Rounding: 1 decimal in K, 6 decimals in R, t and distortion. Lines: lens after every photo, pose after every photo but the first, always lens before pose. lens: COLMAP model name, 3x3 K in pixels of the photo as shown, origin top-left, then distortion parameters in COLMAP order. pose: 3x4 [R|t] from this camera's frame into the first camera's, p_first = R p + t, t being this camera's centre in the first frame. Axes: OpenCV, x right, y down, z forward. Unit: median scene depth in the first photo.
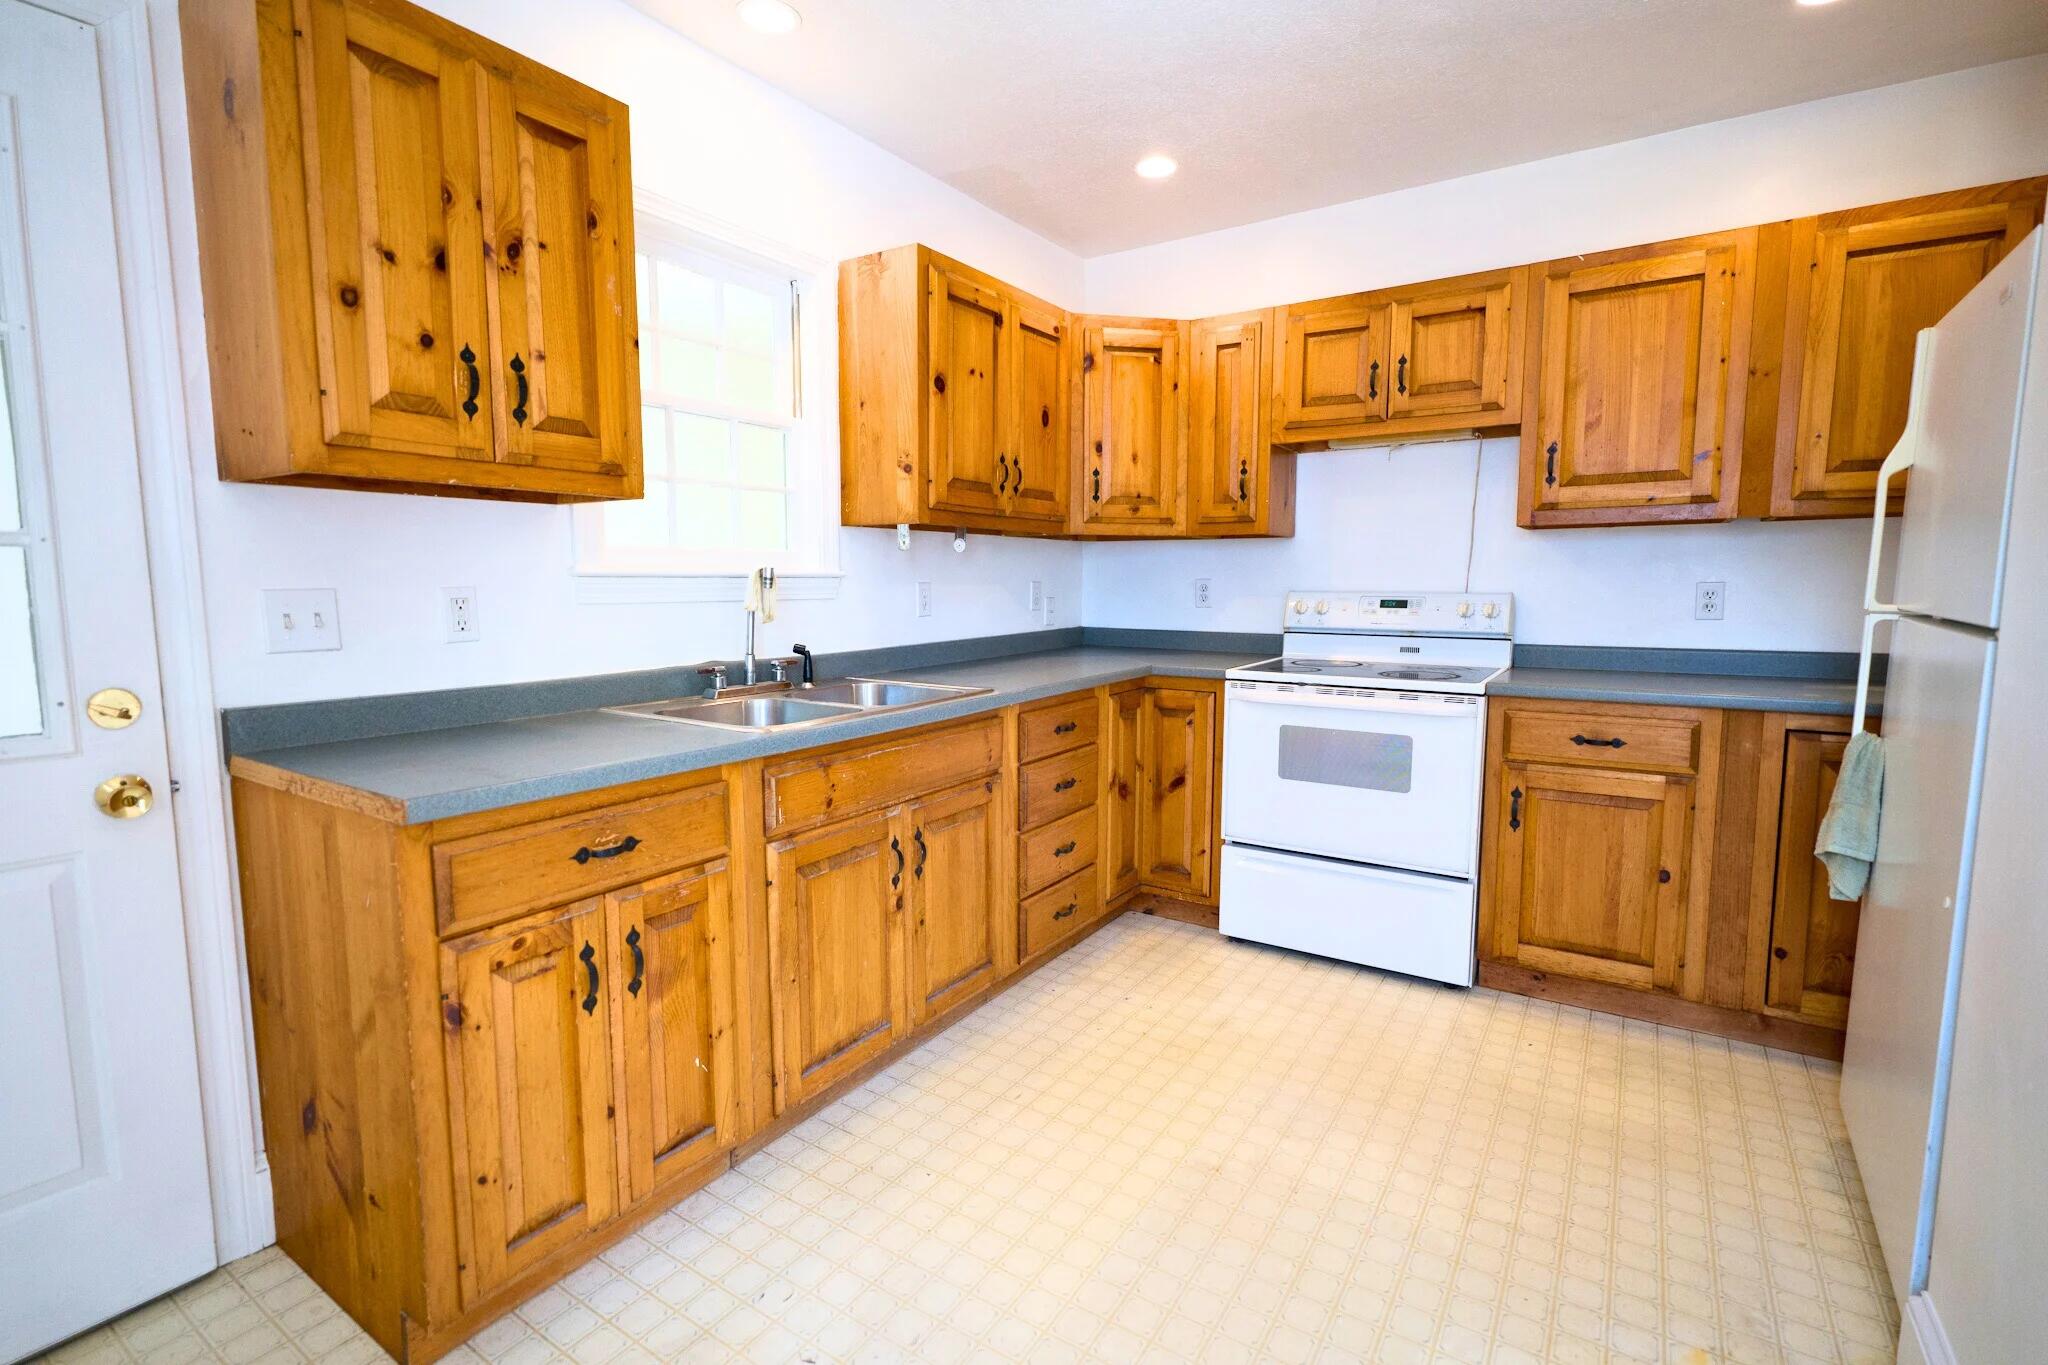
lens RADIAL K [[952.4, 0, 1031.3], [0, 952.4, 699.7], [0, 0, 1]] dist [-0.000400, -0.000740]
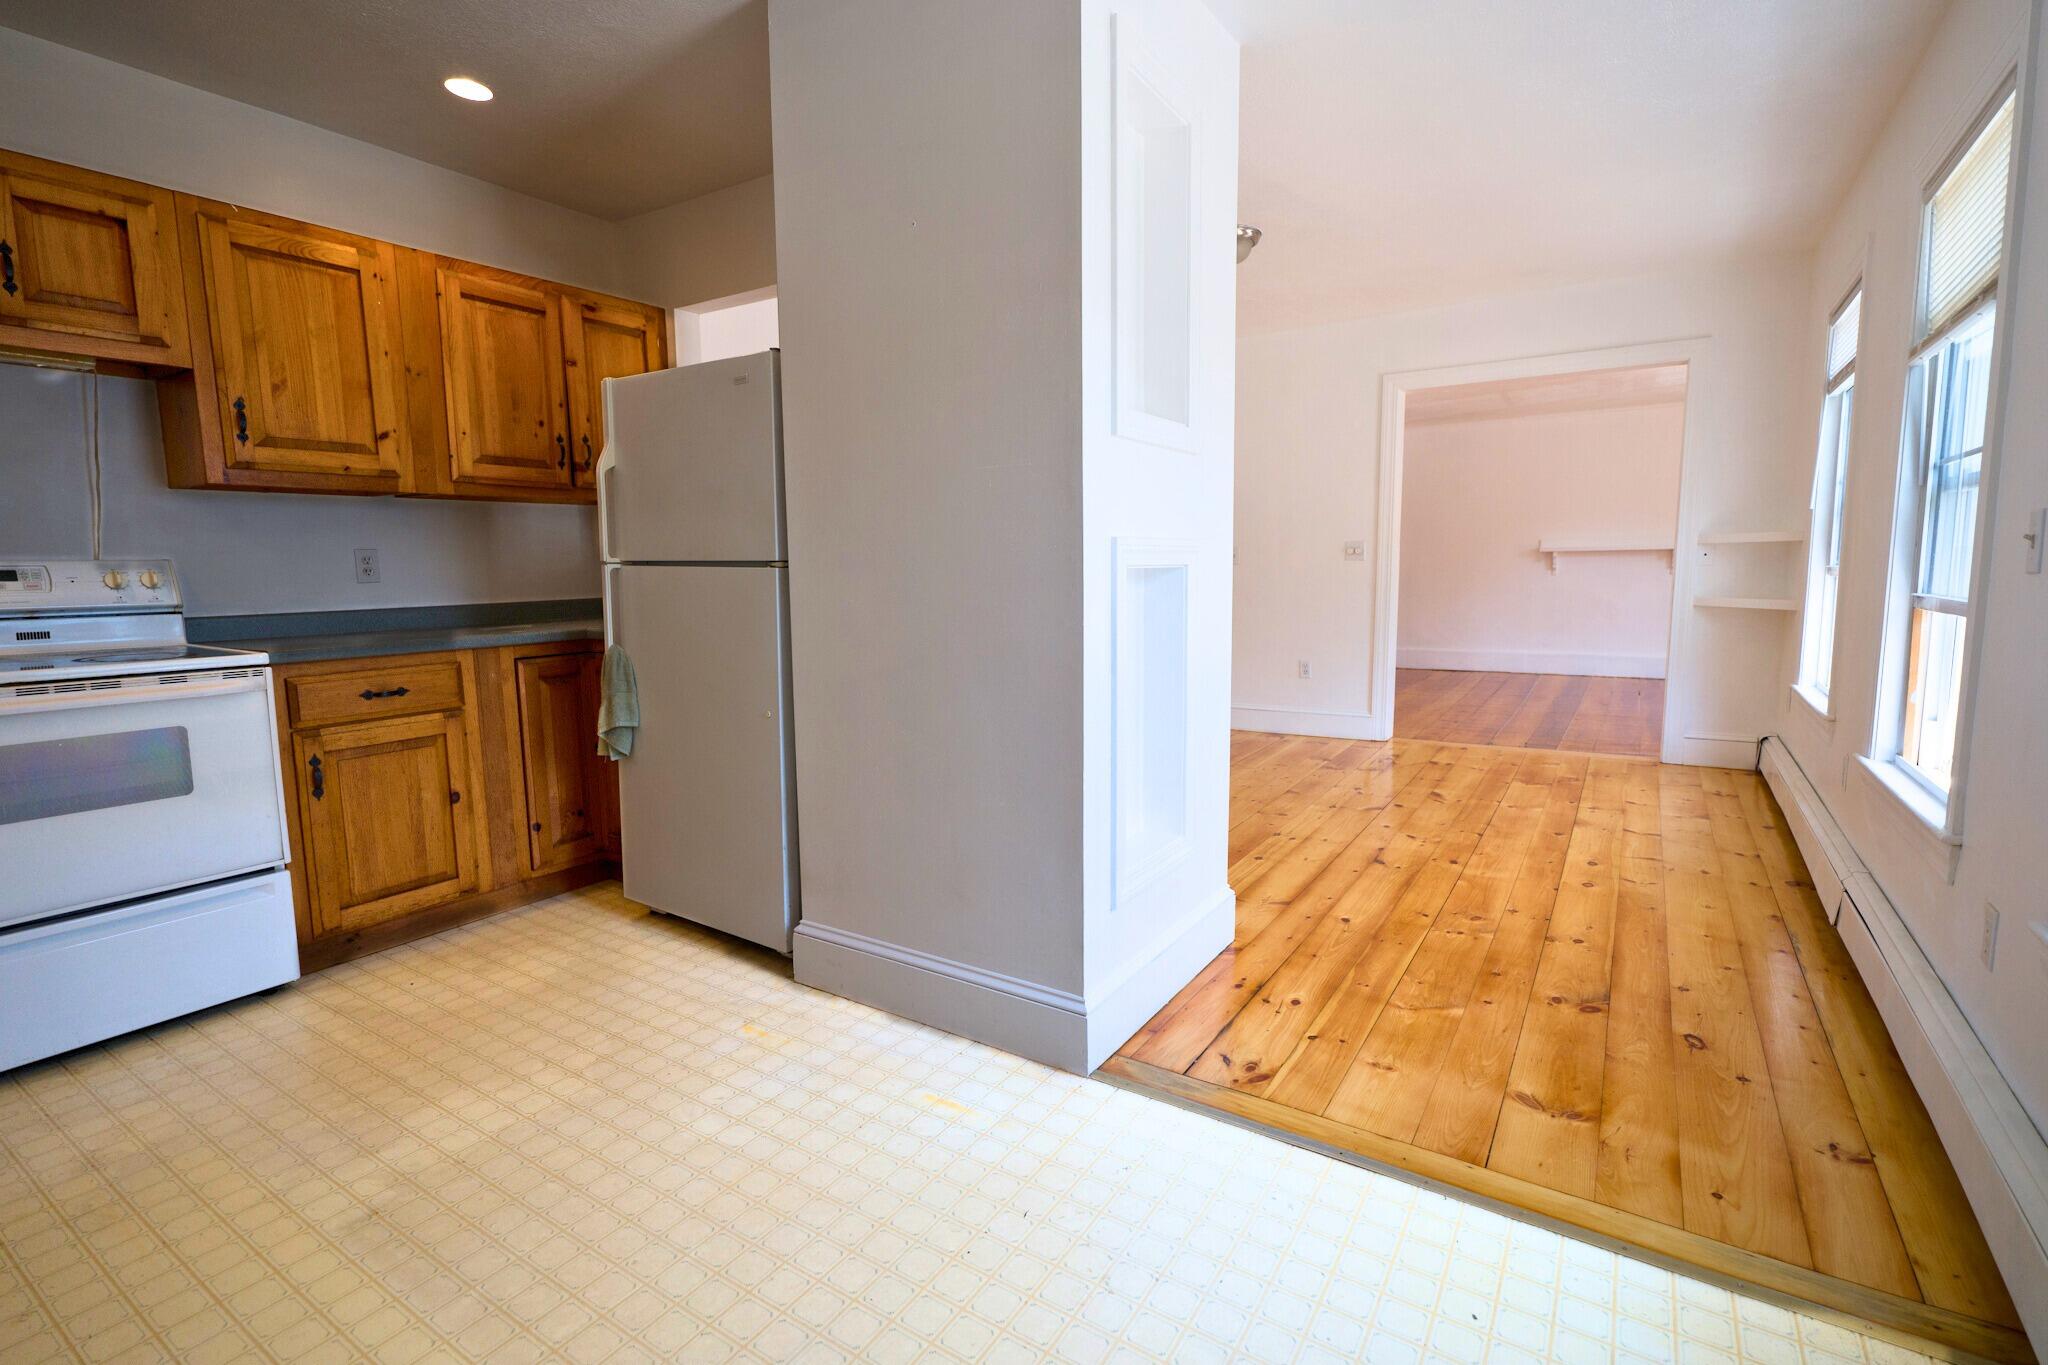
lens RADIAL K [[952.4, 0, 1031.3], [0, 952.4, 699.7], [0, 0, 1]] dist [-0.000400, -0.000740]
pose [[-0.021915, -0.141655, 0.989674, -0.469954], [0.134366, 0.980513, 0.143319, -0.004744], [-0.990689, 0.136119, -0.002455, 0.271176]]
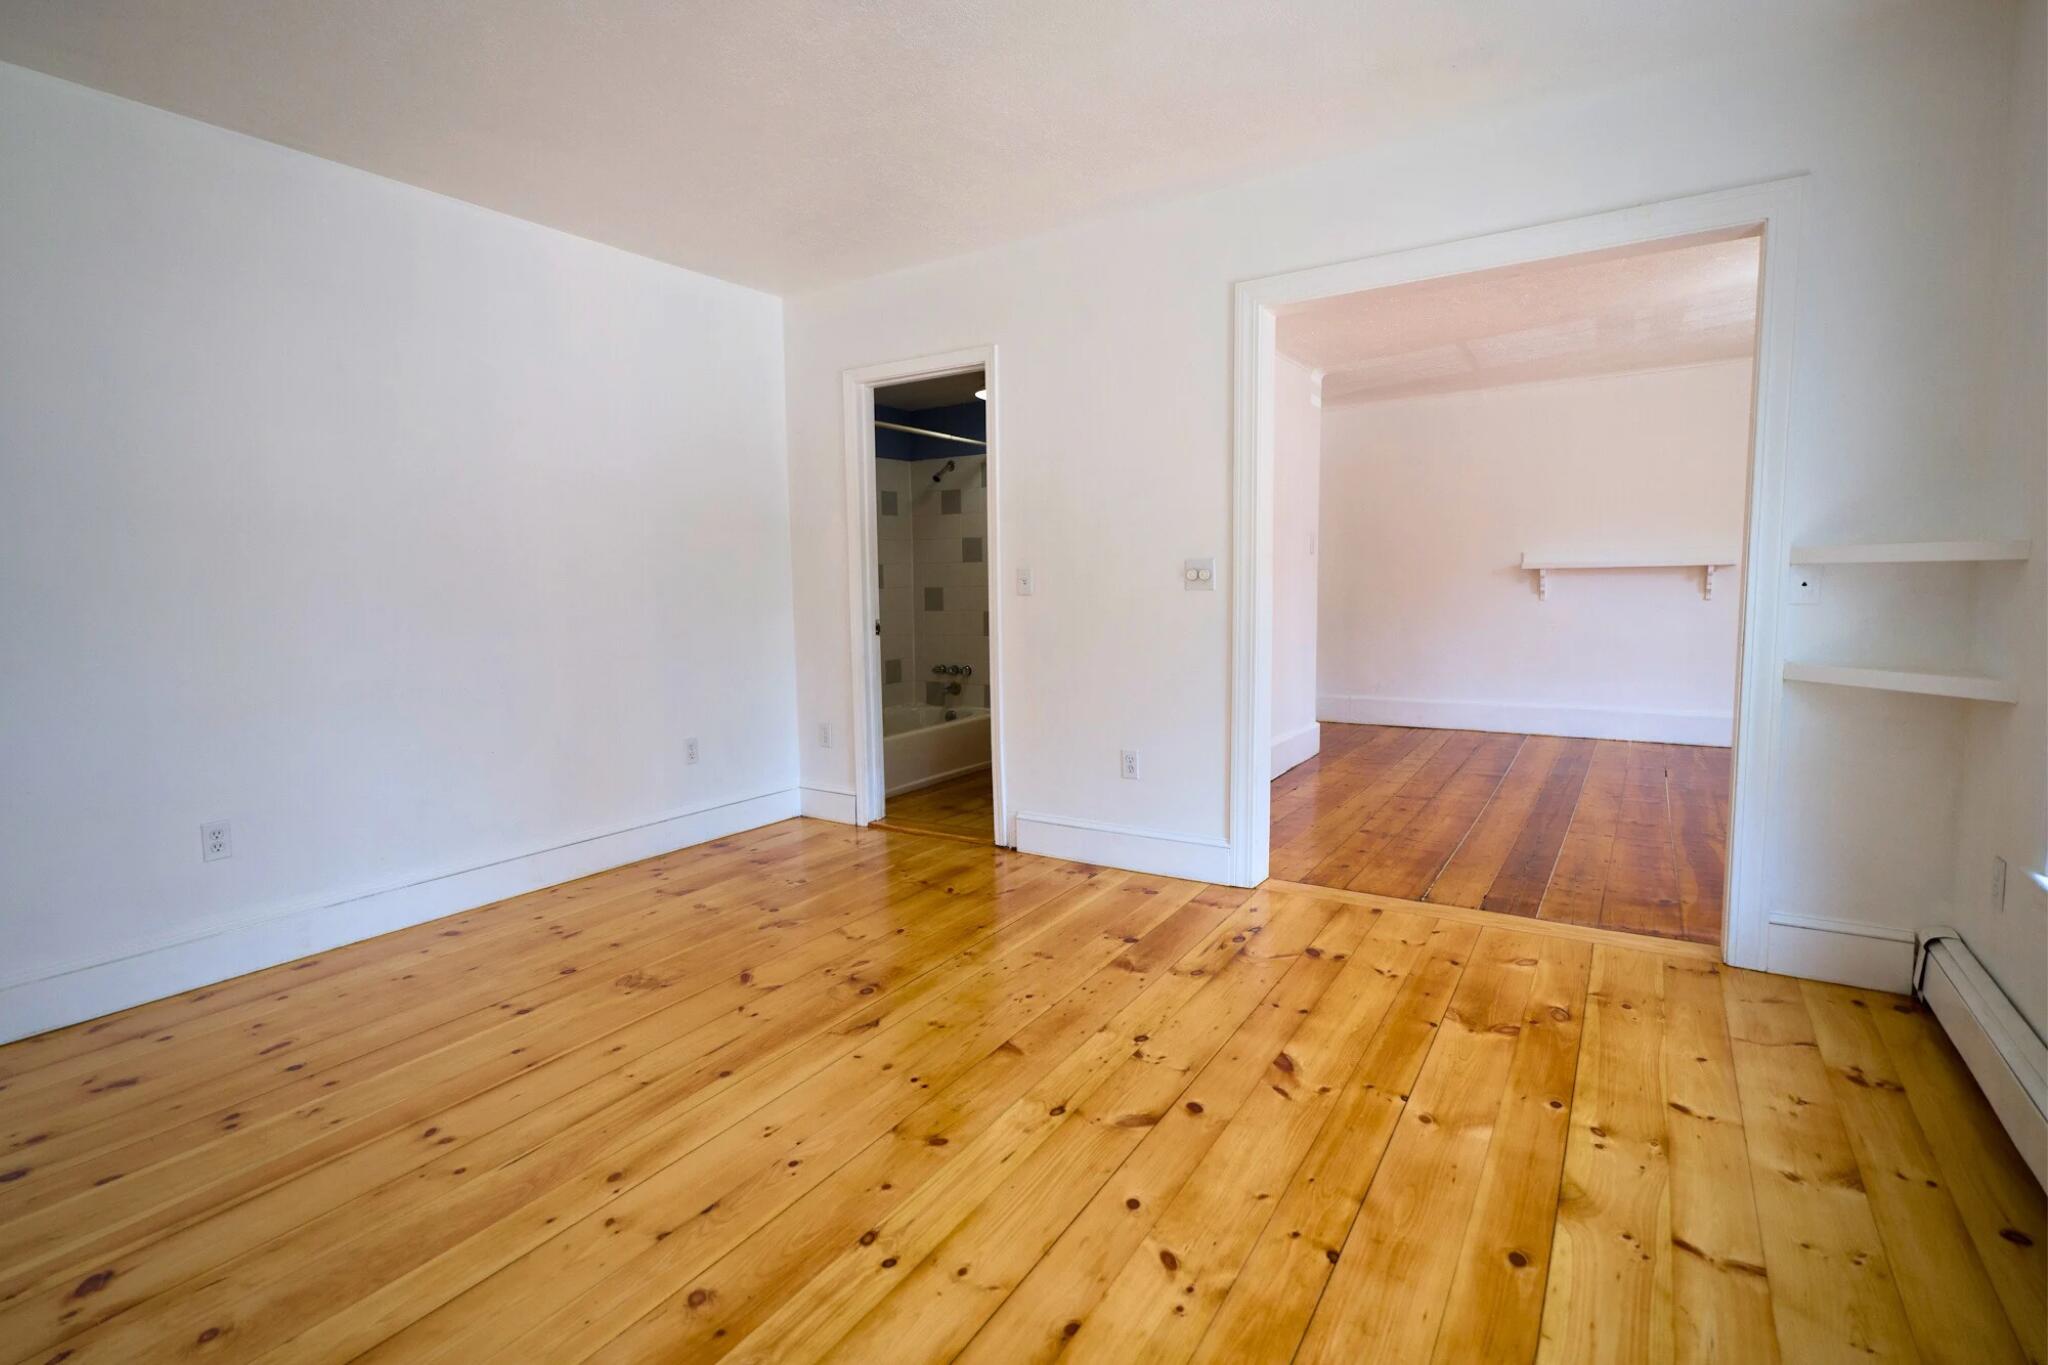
lens RADIAL K [[967.4, 0, 1024.0], [0, 967.4, 682.5], [0, 0, 1]] dist [0.005432, 0.000491]
pose [[-0.018114, -0.109536, 0.993818, 0.761932], [0.137506, 0.984263, 0.110989, 0.058146], [-0.990335, 0.138666, -0.002767, -0.493331]]
